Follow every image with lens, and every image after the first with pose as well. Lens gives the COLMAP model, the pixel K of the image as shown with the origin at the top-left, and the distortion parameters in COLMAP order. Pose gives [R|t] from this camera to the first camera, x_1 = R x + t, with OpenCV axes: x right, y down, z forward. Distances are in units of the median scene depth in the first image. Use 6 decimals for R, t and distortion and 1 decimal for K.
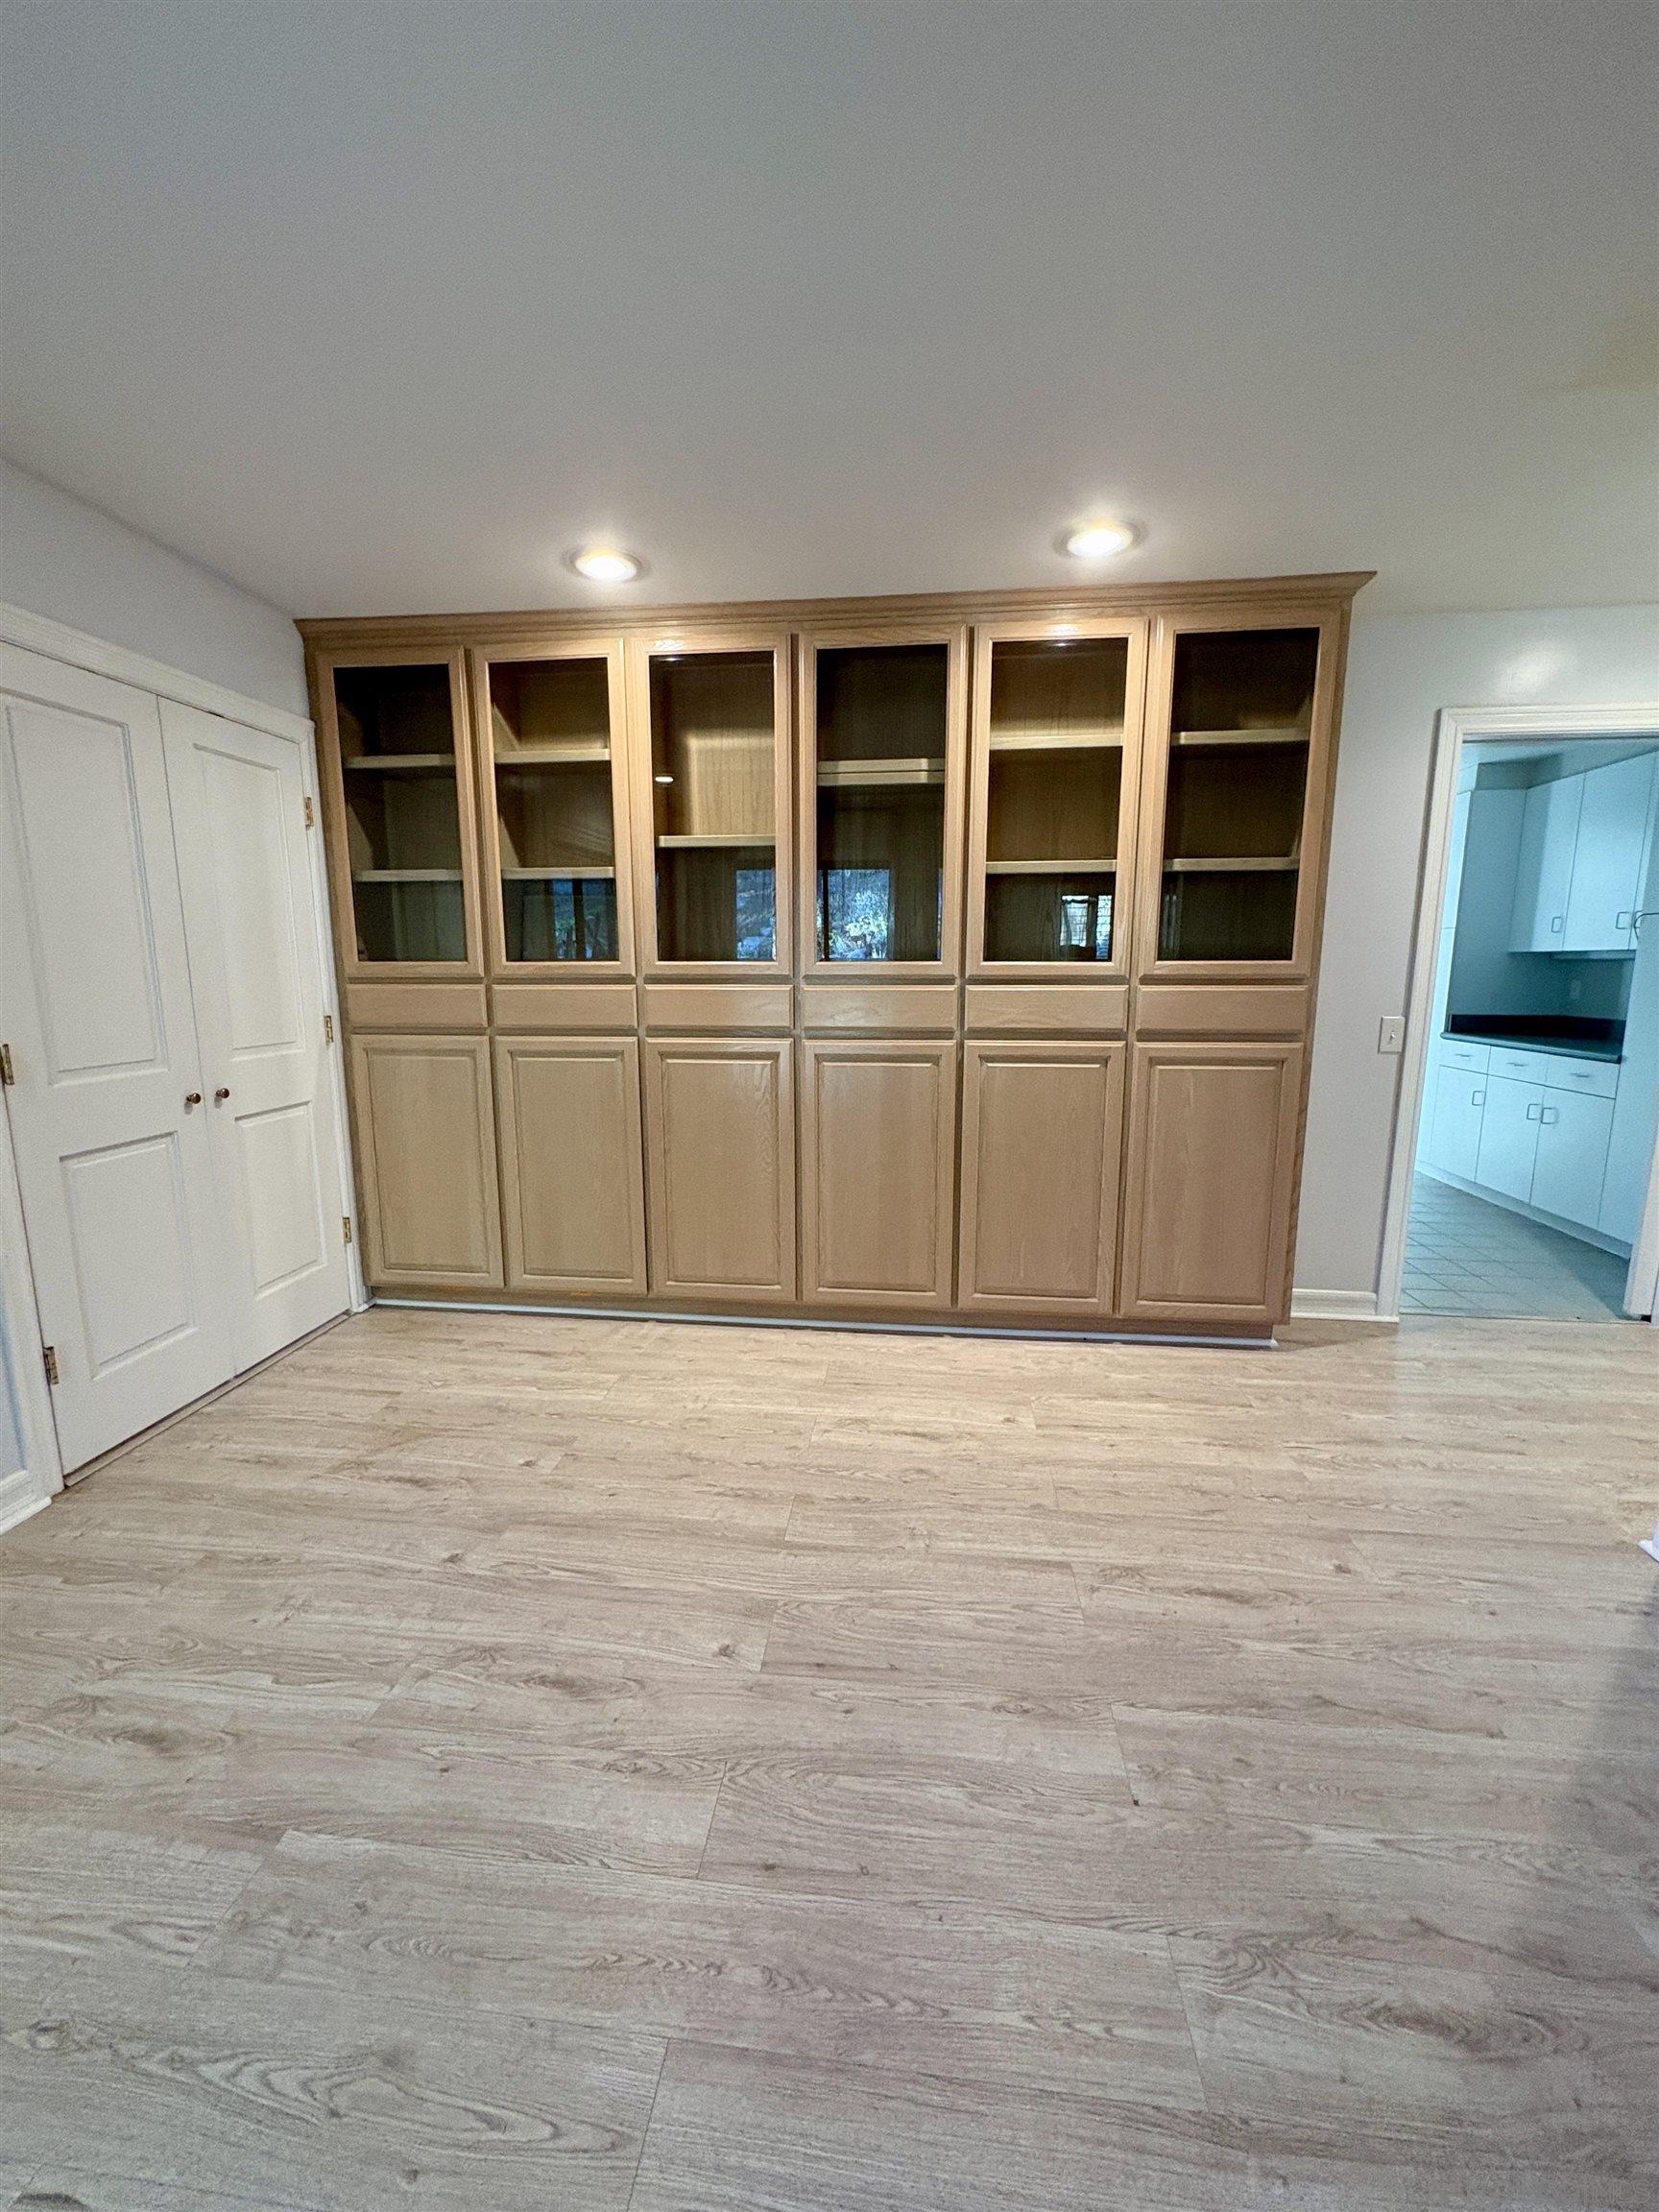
lens RADIAL K [[886.2, 0, 834.7], [0, 886.2, 1104.6], [0, 0, 1]] dist [-0.000910, 0.001083]
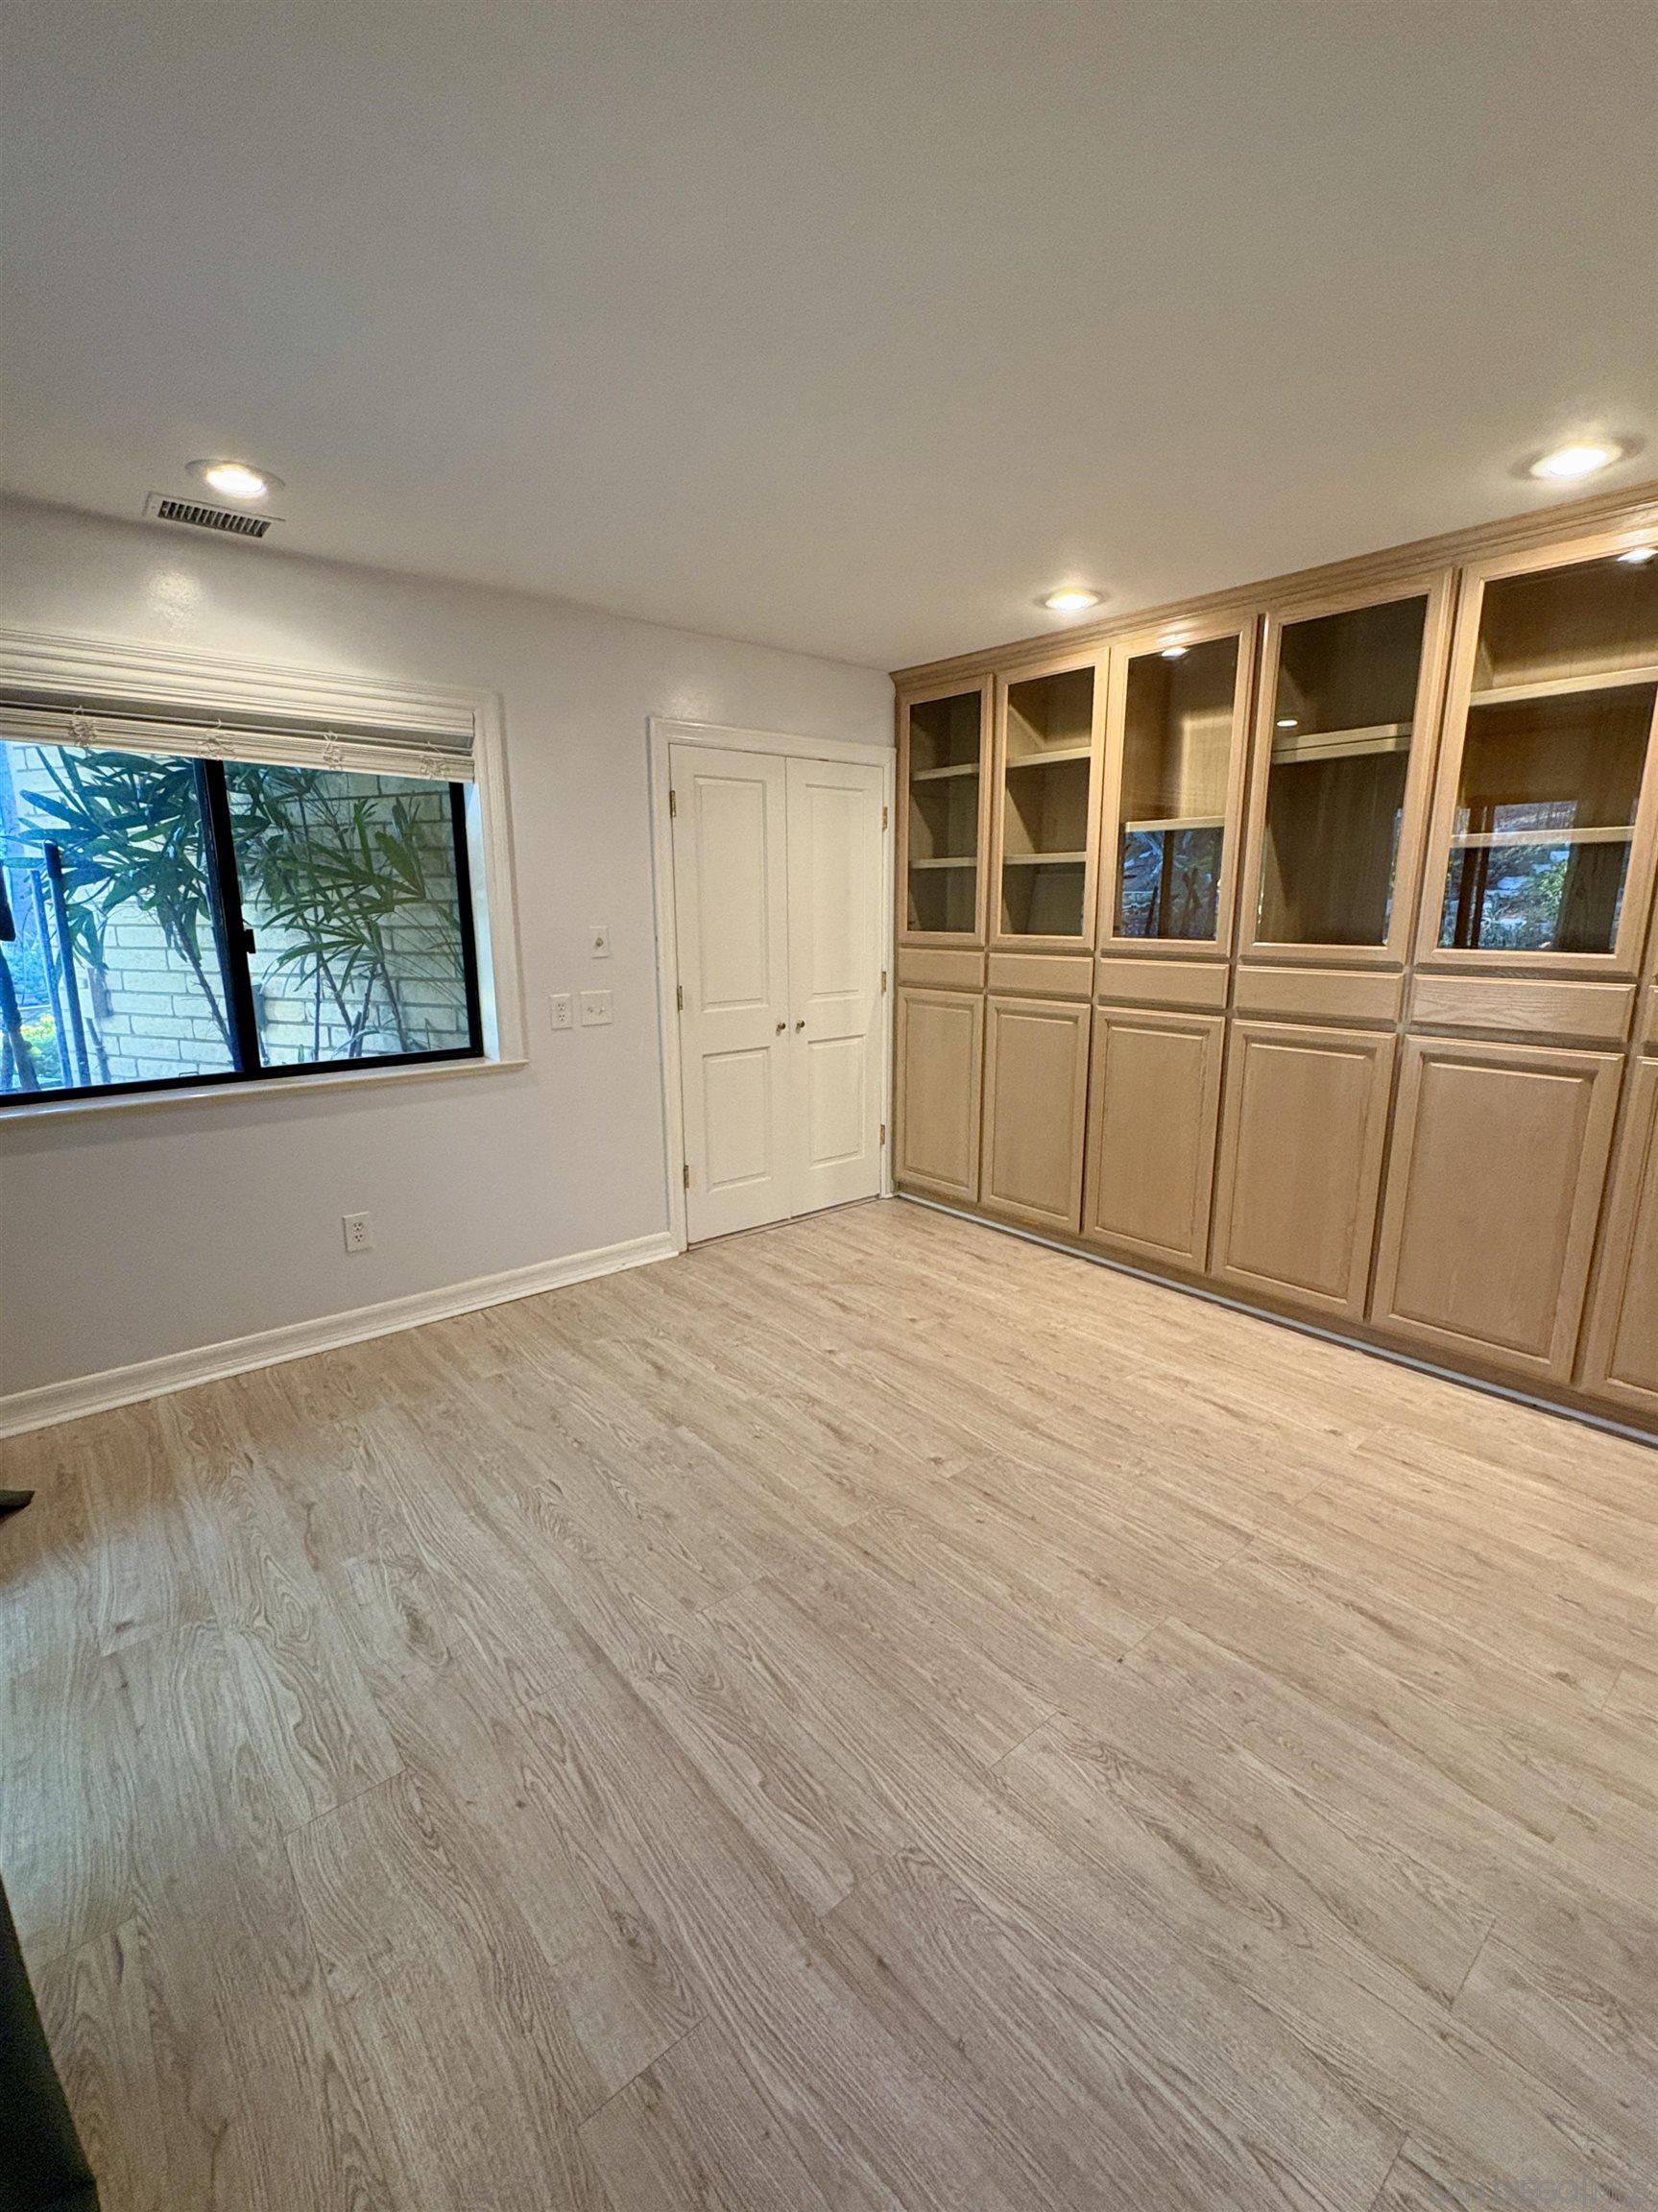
lens RADIAL K [[980.5, 0, 826.9], [0, 980.5, 1108.0], [0, 0, 1]] dist [-0.000650, 0.000358]
pose [[0.722269, 0.142816, -0.676706, 0.432466], [-0.105964, 0.989746, 0.095784, -0.033529], [0.683447, 0.002524, 0.729996, -0.143257]]
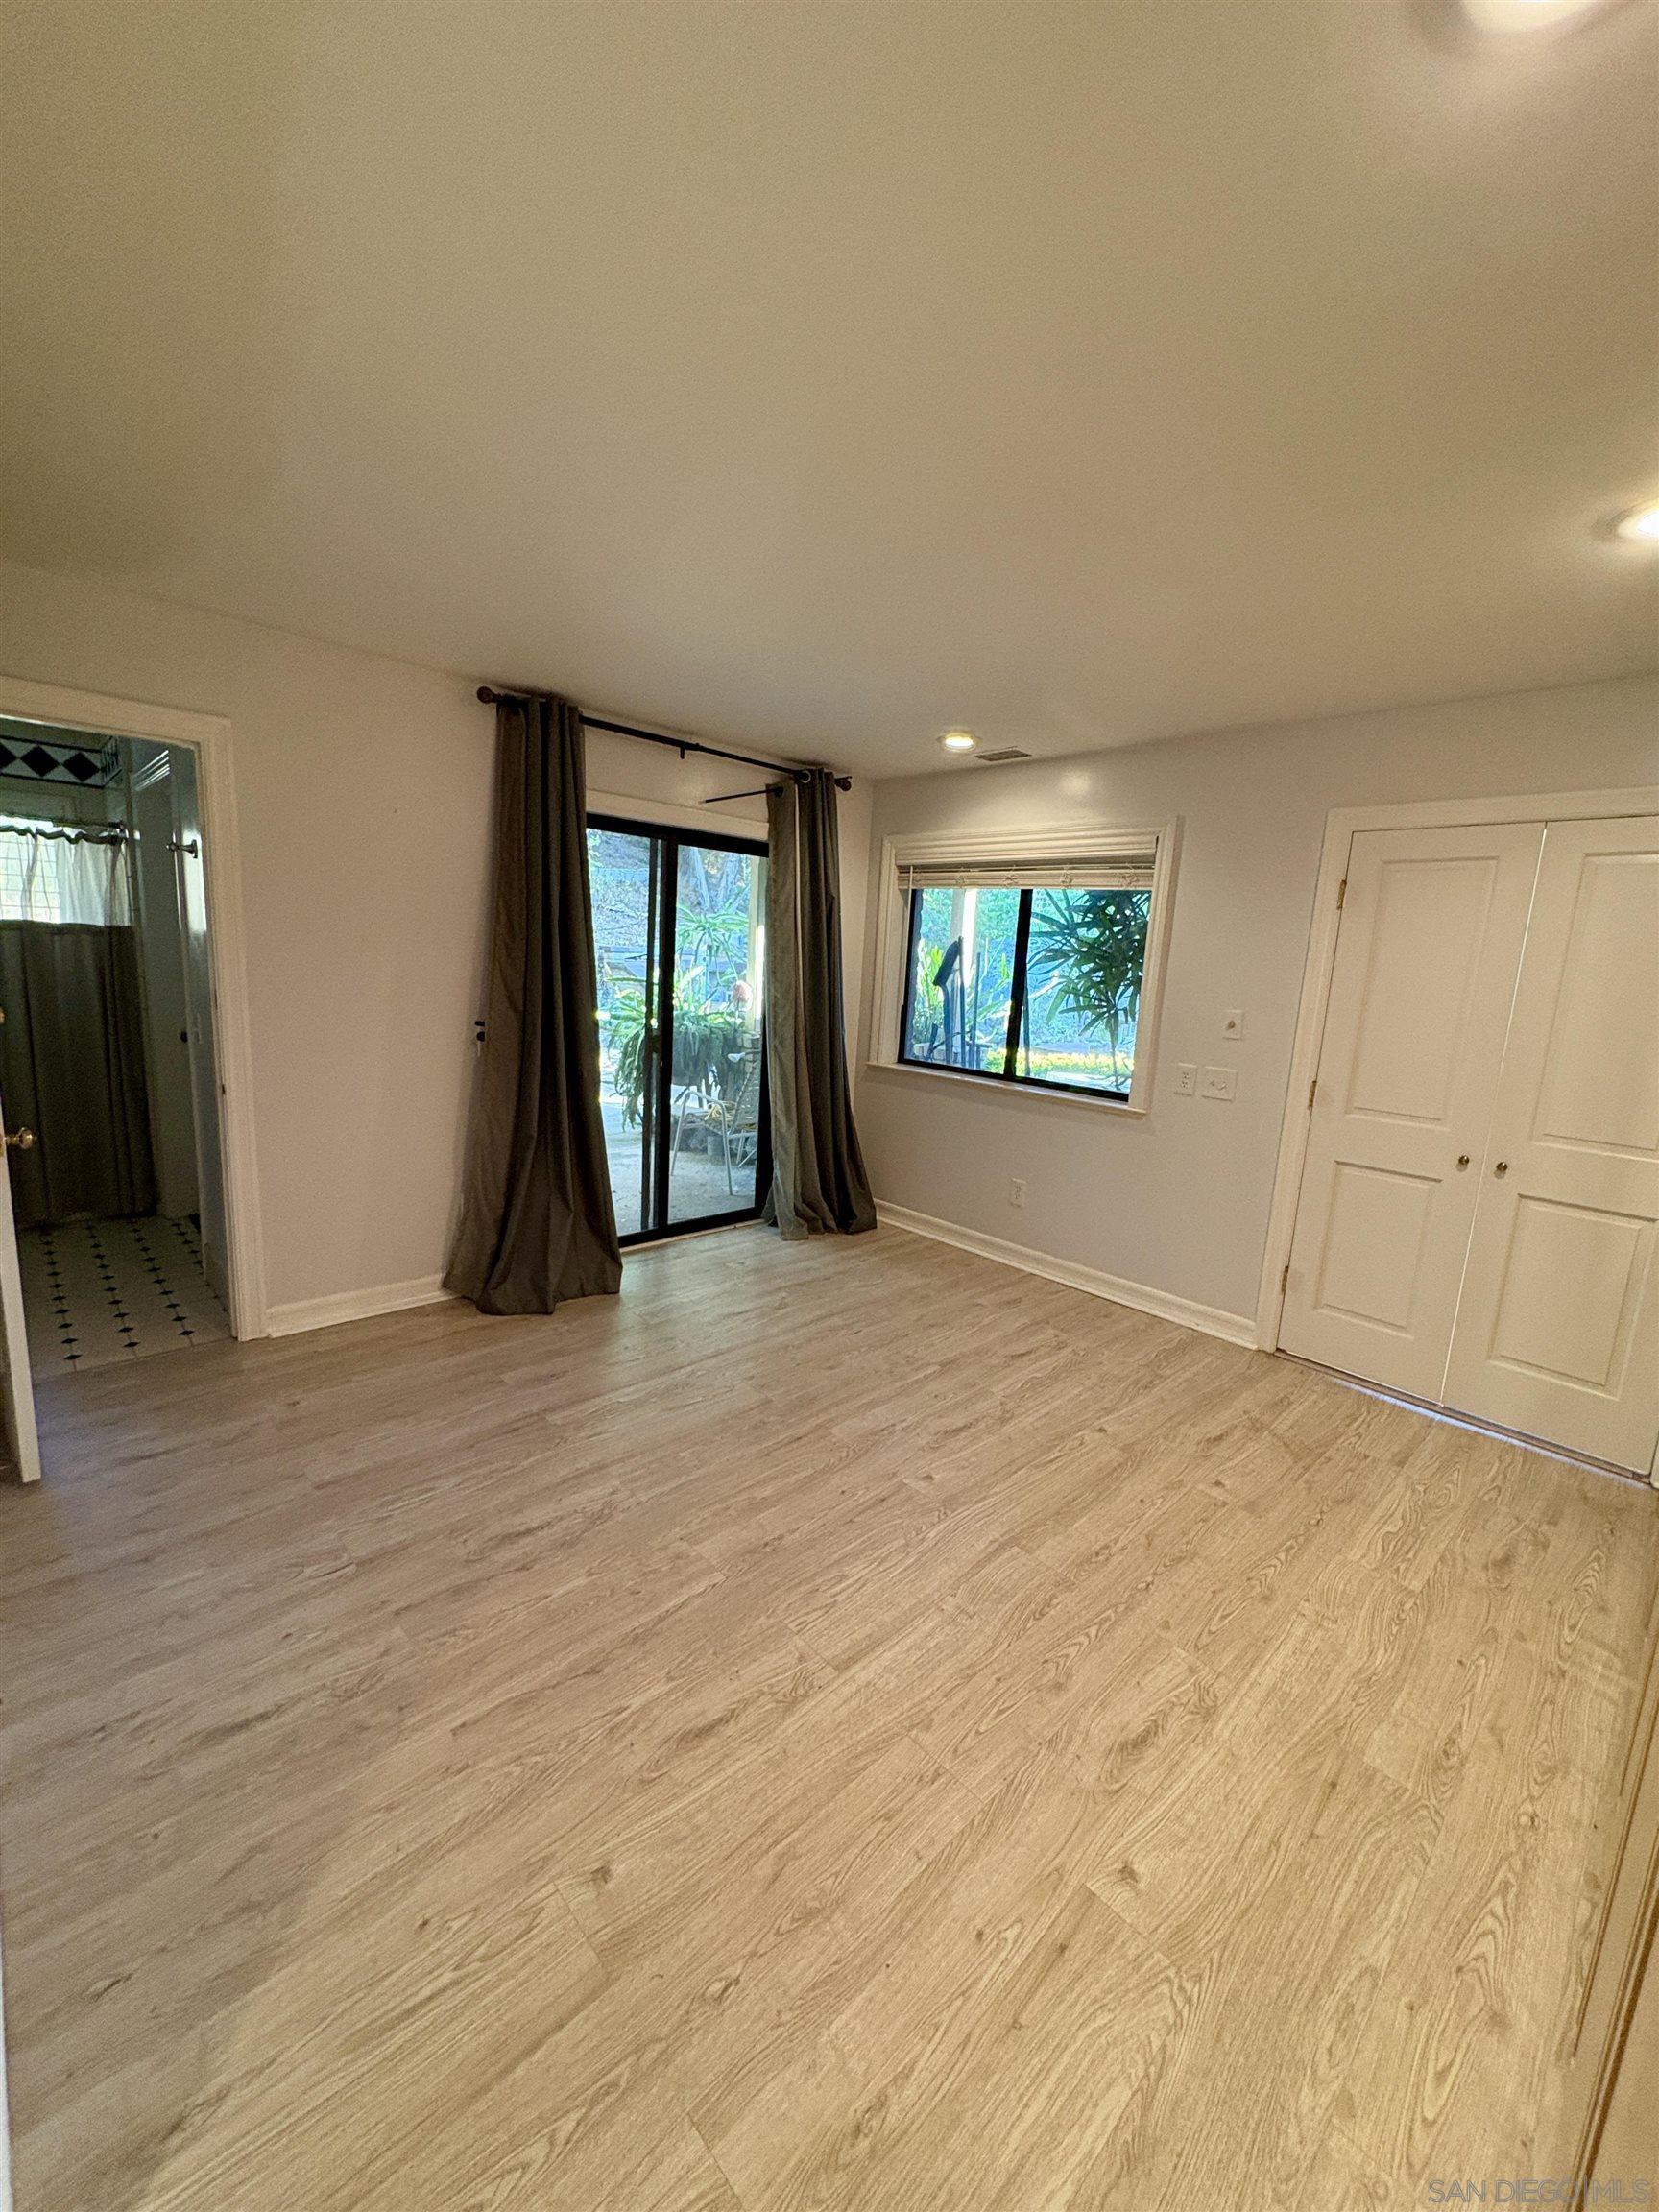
lens RADIAL K [[886.2, 0, 815.7], [0, 886.2, 1109.8], [0, 0, 1]] dist [-0.000910, 0.001083]
pose [[-0.655027, 0.096633, -0.749400, 0.662935], [-0.172581, 0.946439, 0.272889, -0.223162], [0.735632, 0.308082, -0.603267, 0.964109]]
